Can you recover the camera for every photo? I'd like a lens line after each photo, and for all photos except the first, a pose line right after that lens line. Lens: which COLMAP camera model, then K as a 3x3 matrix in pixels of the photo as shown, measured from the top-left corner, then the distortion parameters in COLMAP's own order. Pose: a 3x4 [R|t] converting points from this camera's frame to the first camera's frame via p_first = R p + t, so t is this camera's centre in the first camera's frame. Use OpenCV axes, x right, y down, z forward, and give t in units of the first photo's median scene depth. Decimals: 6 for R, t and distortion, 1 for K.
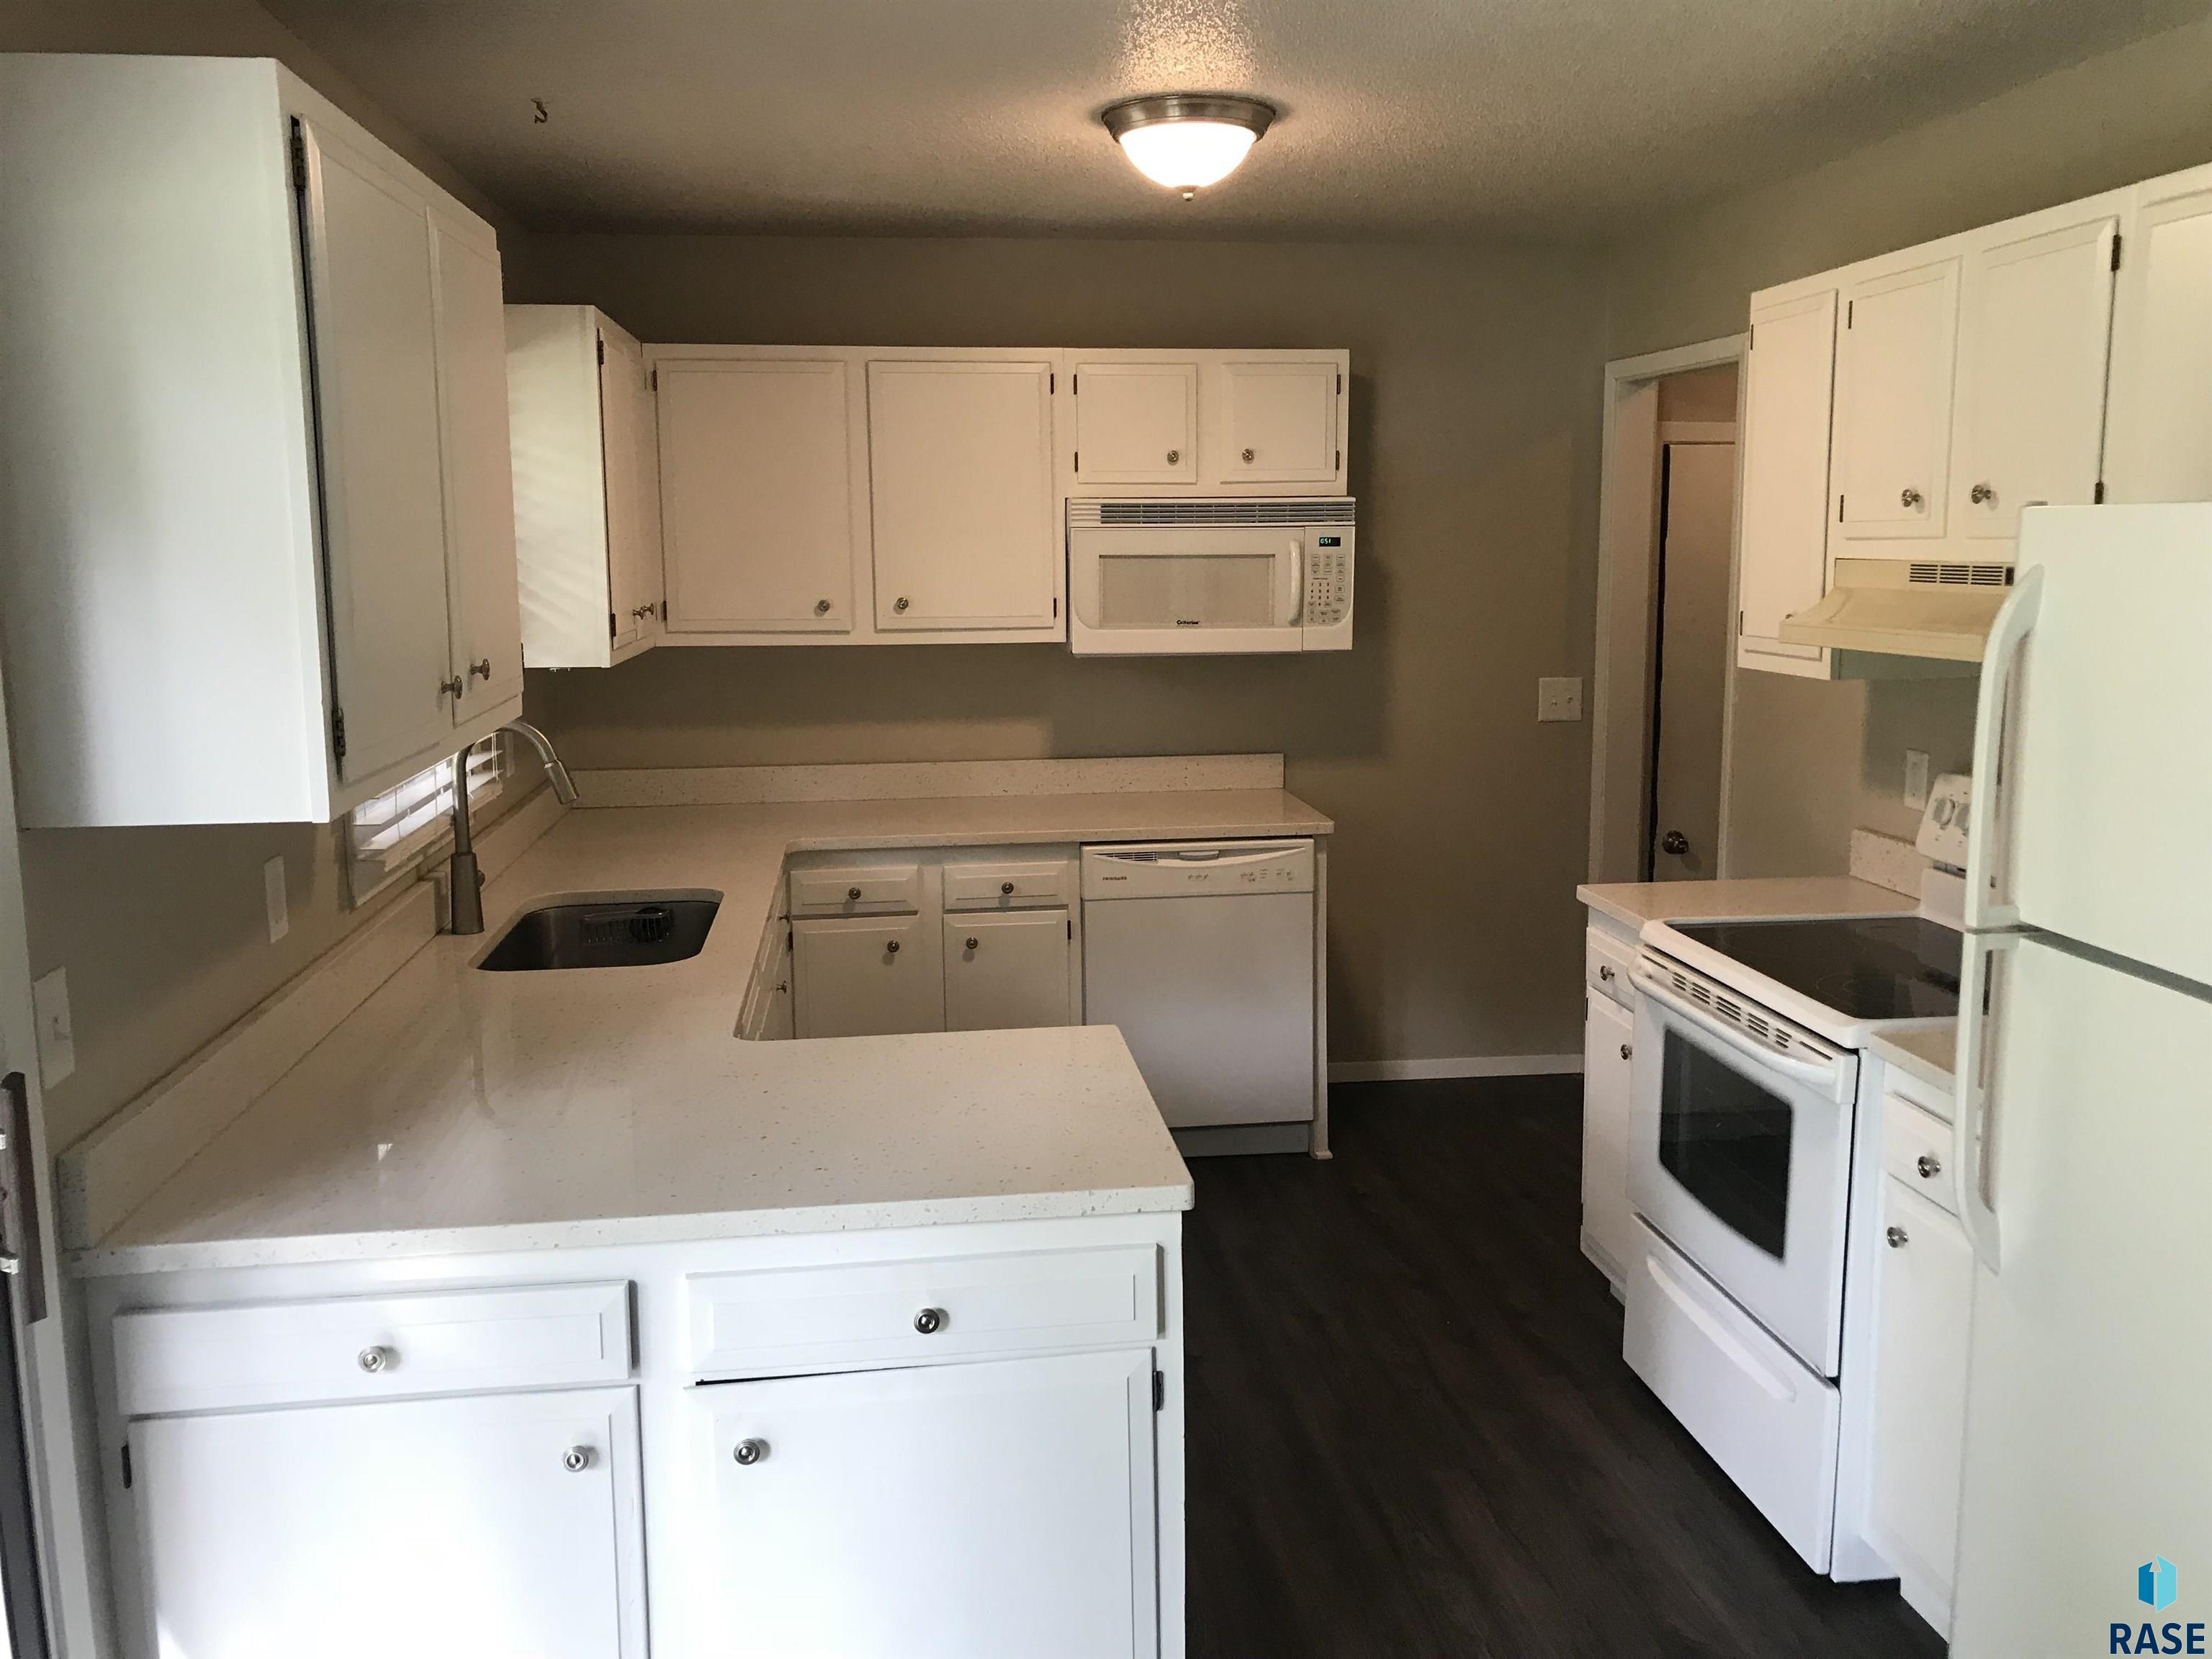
lens RADIAL K [[1784.9, 0, 1104.9], [0, 1784.9, 808.2], [0, 0, 1]] dist [0.013492, -0.003689]
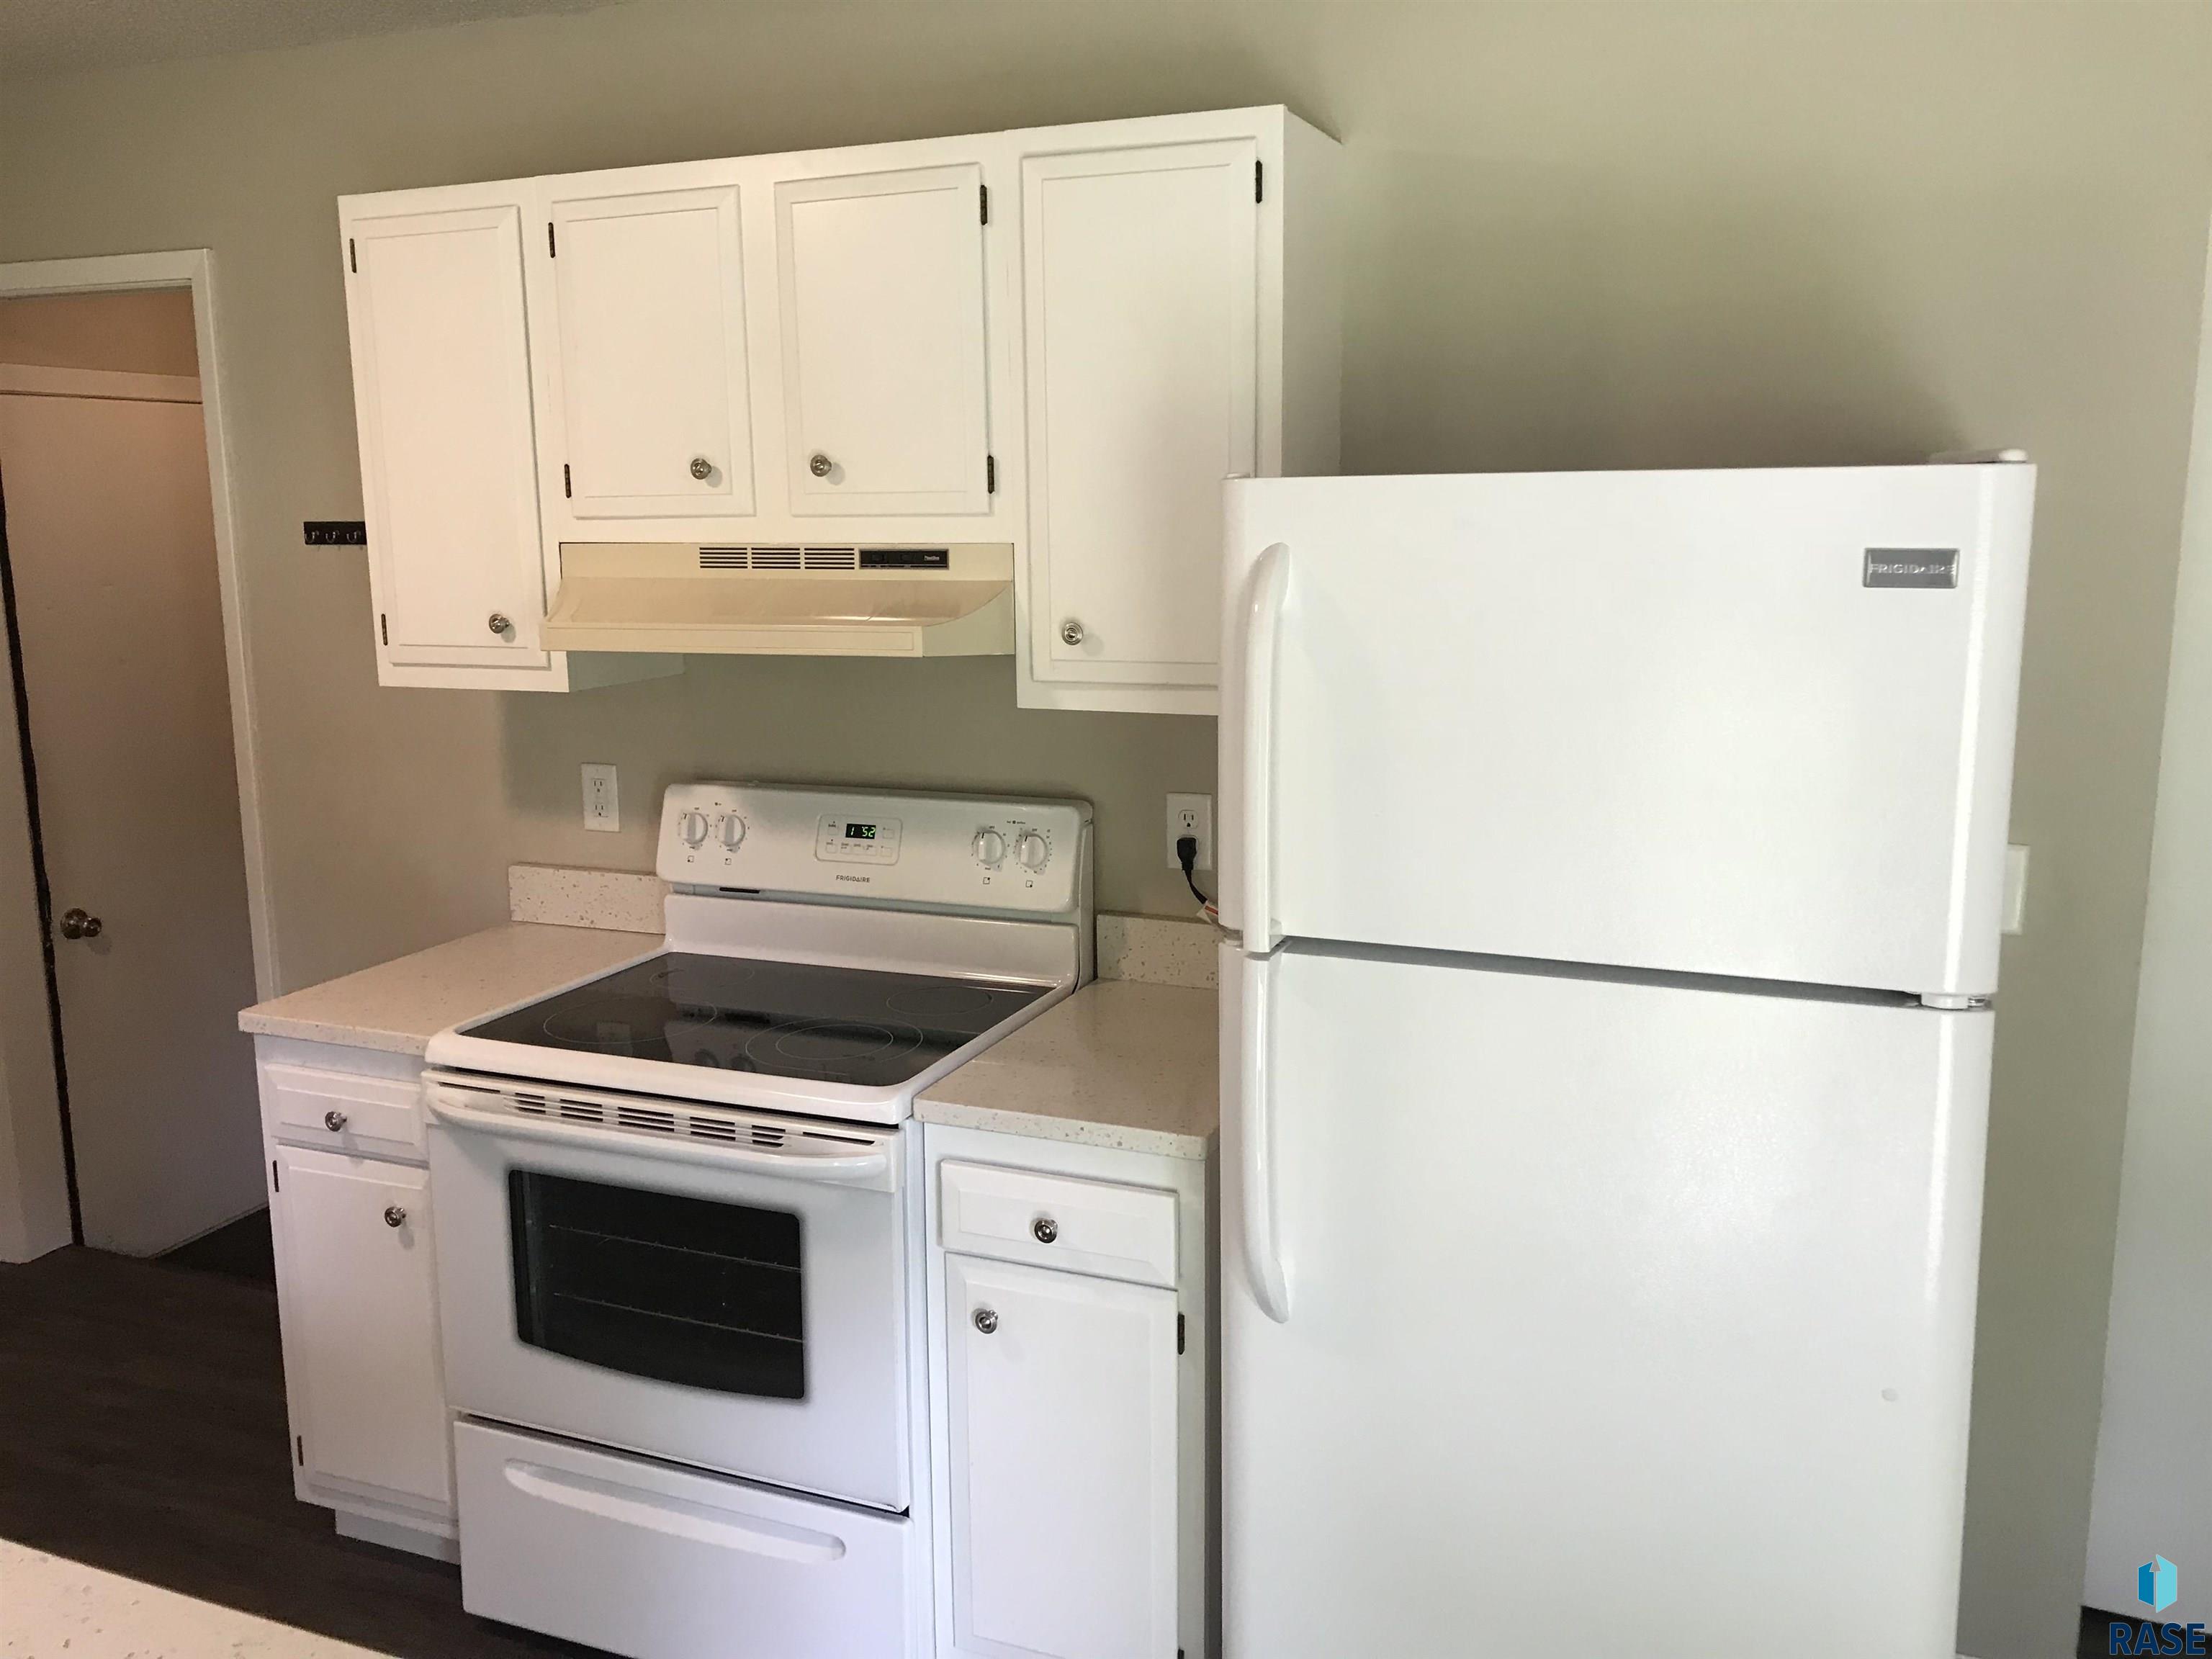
lens RADIAL K [[1784.9, 0, 1104.9], [0, 1784.9, 808.2], [0, 0, 1]] dist [0.013492, -0.003689]
pose [[0.489743, -0.141977, 0.860229, -0.186540], [0.137082, 0.986920, 0.084844, -0.055021], [-0.861023, 0.076370, 0.502799, 0.384399]]
